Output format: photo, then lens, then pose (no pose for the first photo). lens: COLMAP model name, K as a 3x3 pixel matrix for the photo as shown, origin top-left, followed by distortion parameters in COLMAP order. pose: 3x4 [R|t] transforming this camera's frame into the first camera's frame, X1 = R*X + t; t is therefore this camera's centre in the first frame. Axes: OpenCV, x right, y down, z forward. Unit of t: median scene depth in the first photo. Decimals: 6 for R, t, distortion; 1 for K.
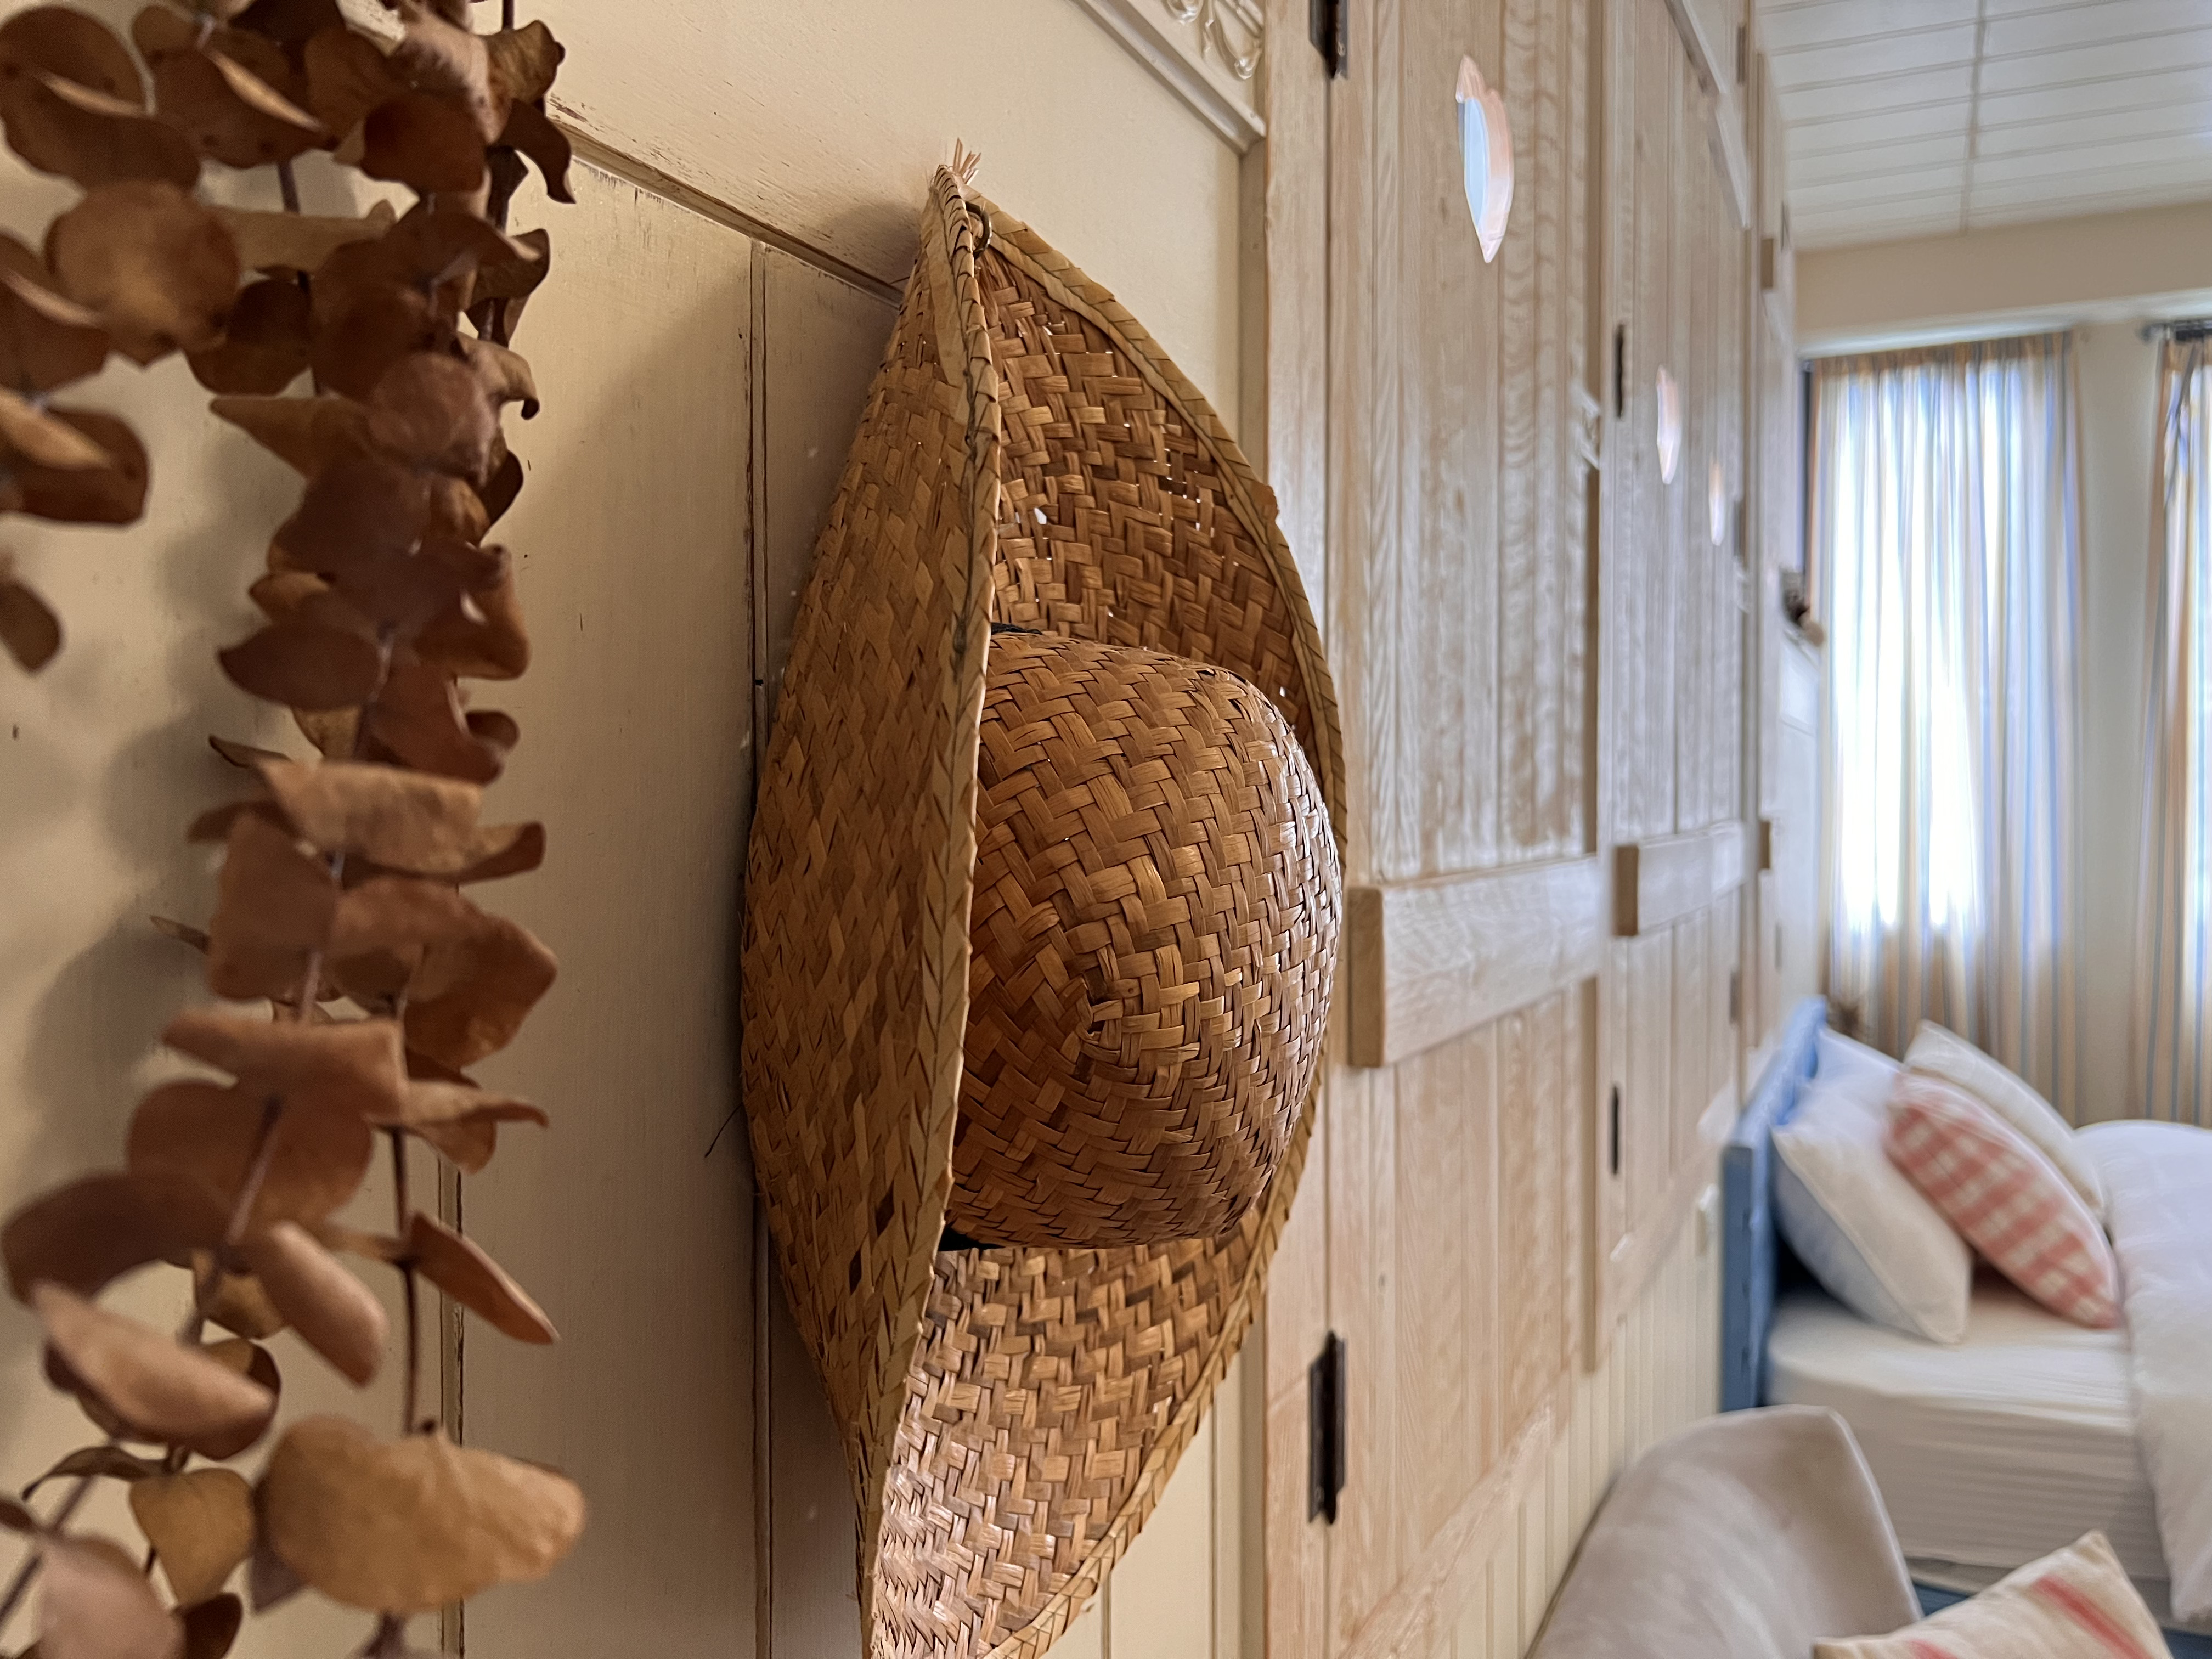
lens RADIAL K [[1686.3, 0, 1110.2], [0, 1686.3, 836.6], [0, 0, 1]] dist [0.156460, -0.411832]
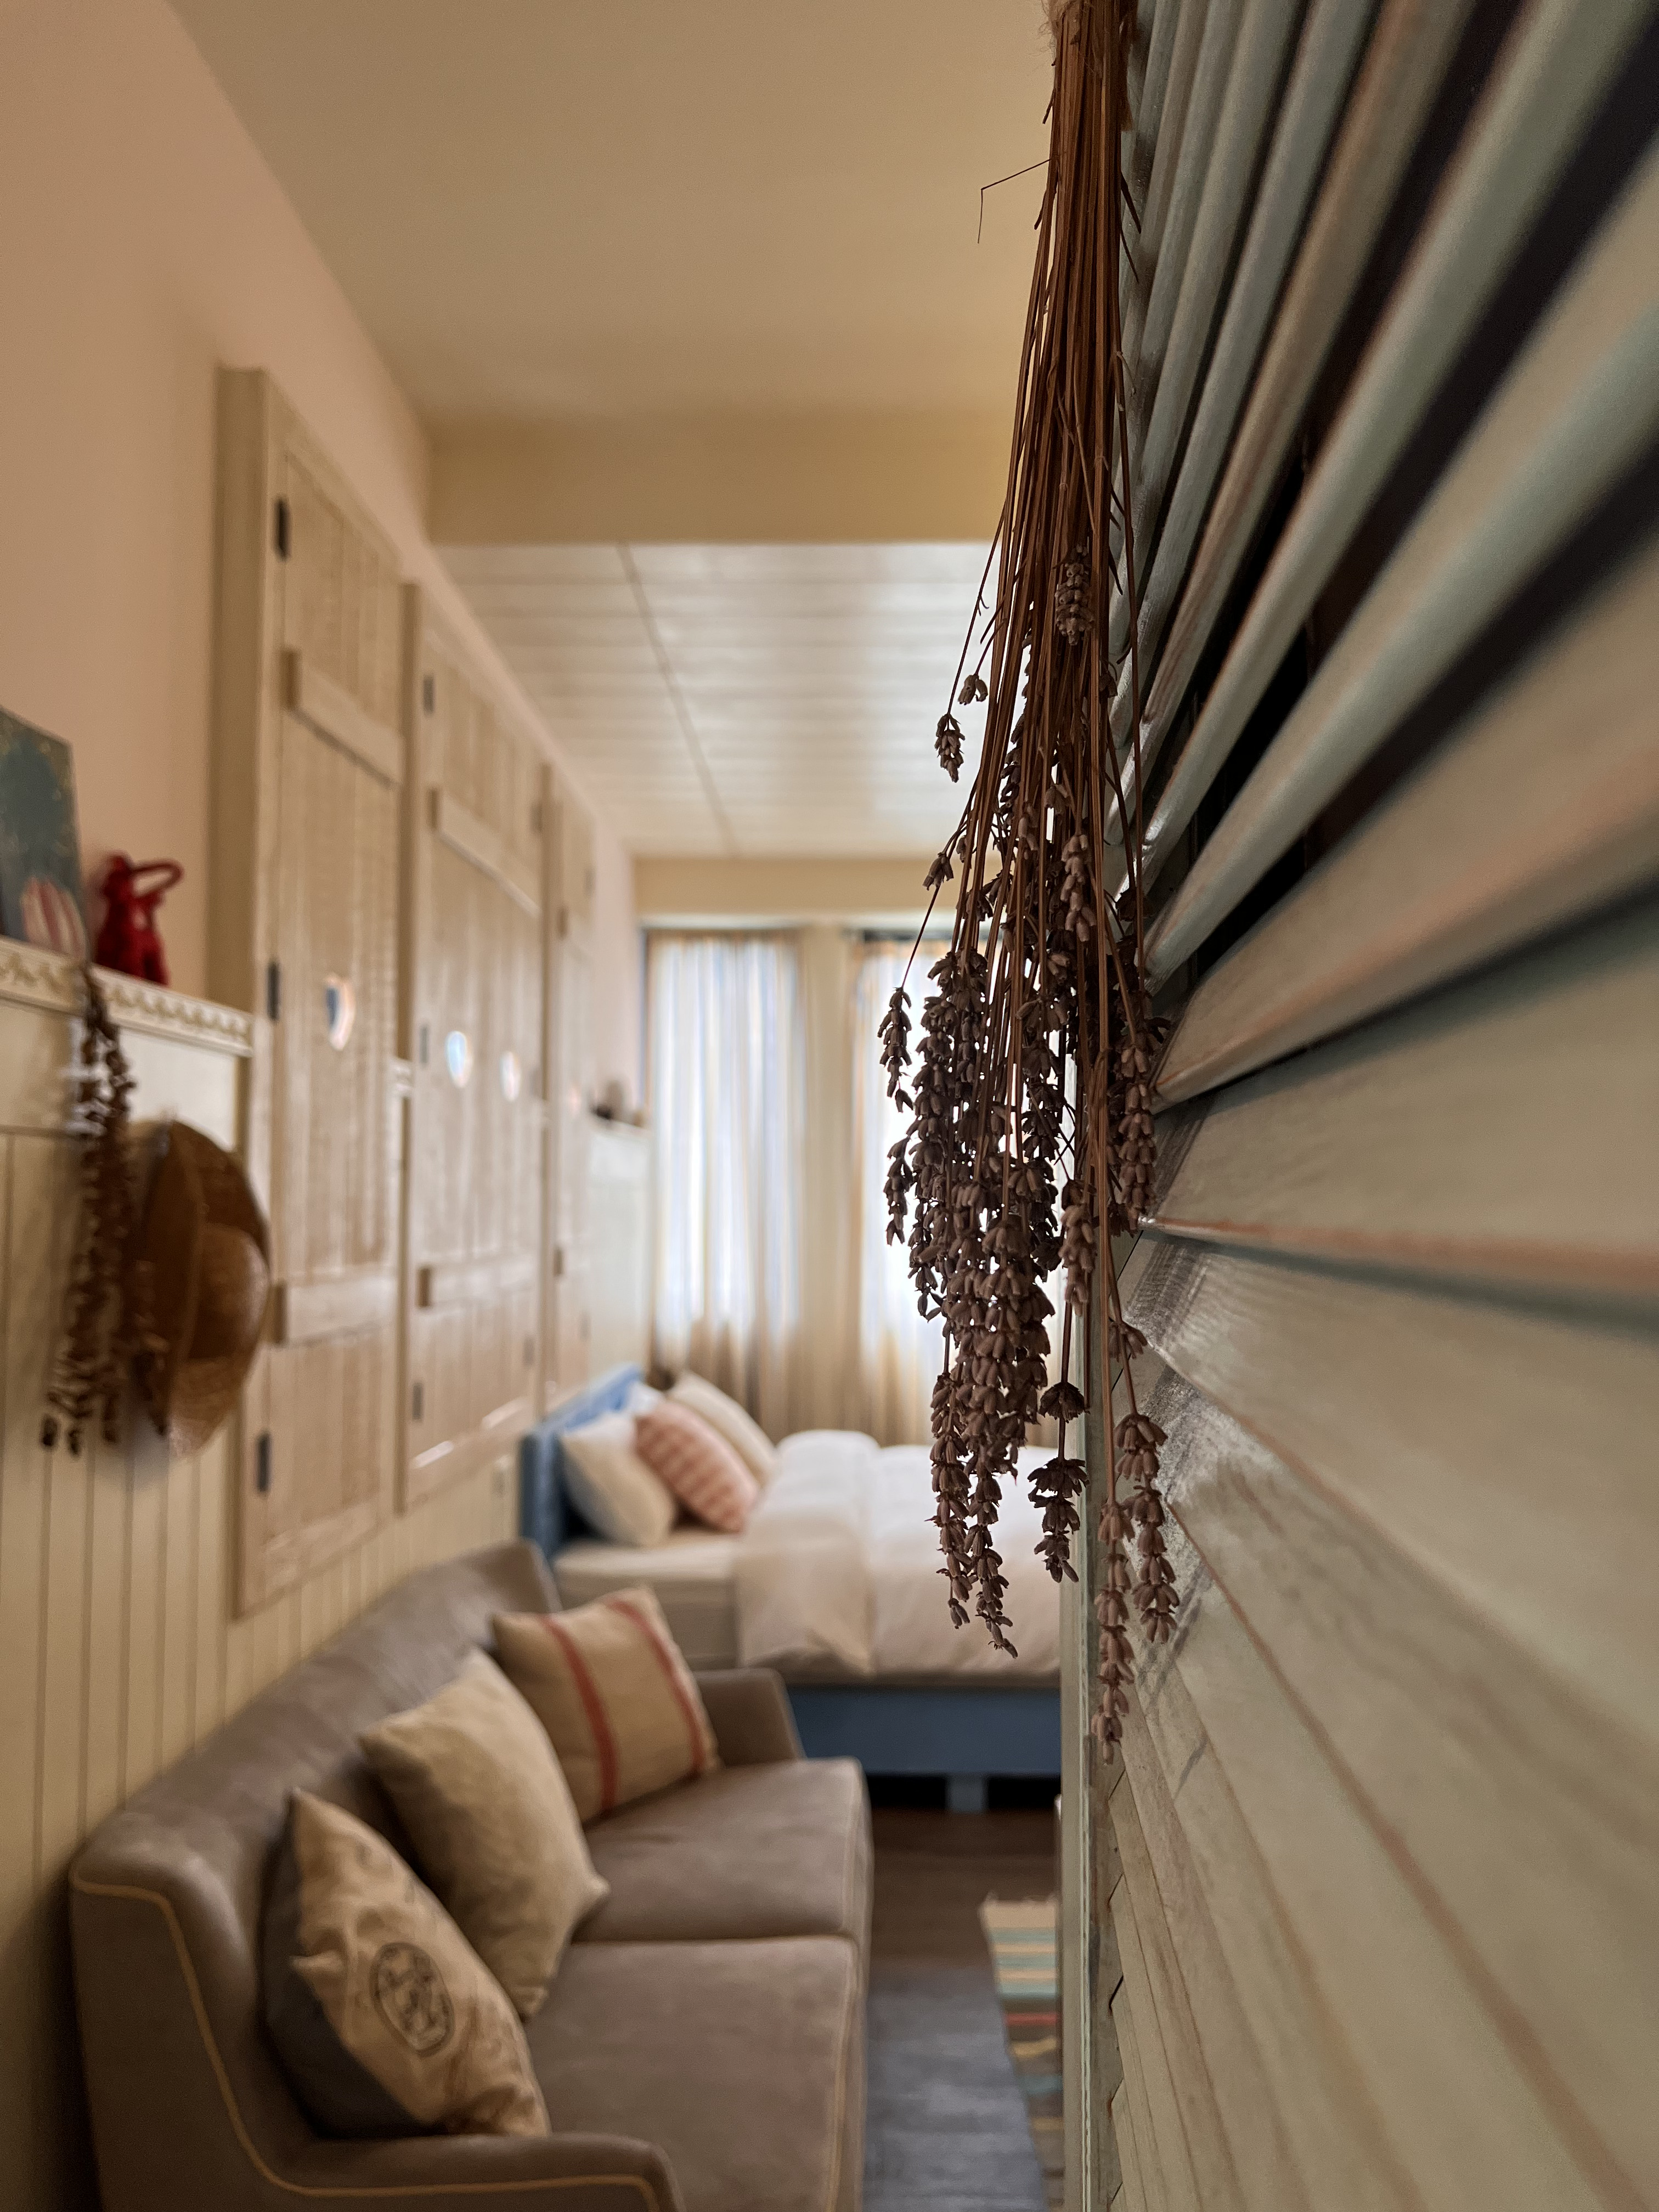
lens RADIAL K [[1686.3, 0, 826.4], [0, 1686.3, 1112.8], [0, 0, 1]] dist [0.156460, -0.411832]
pose [[0.913099, 0.025383, 0.406948, -0.063952], [0.008877, 0.996586, -0.082081, -0.003437], [-0.407642, 0.078561, 0.909756, -0.671221]]
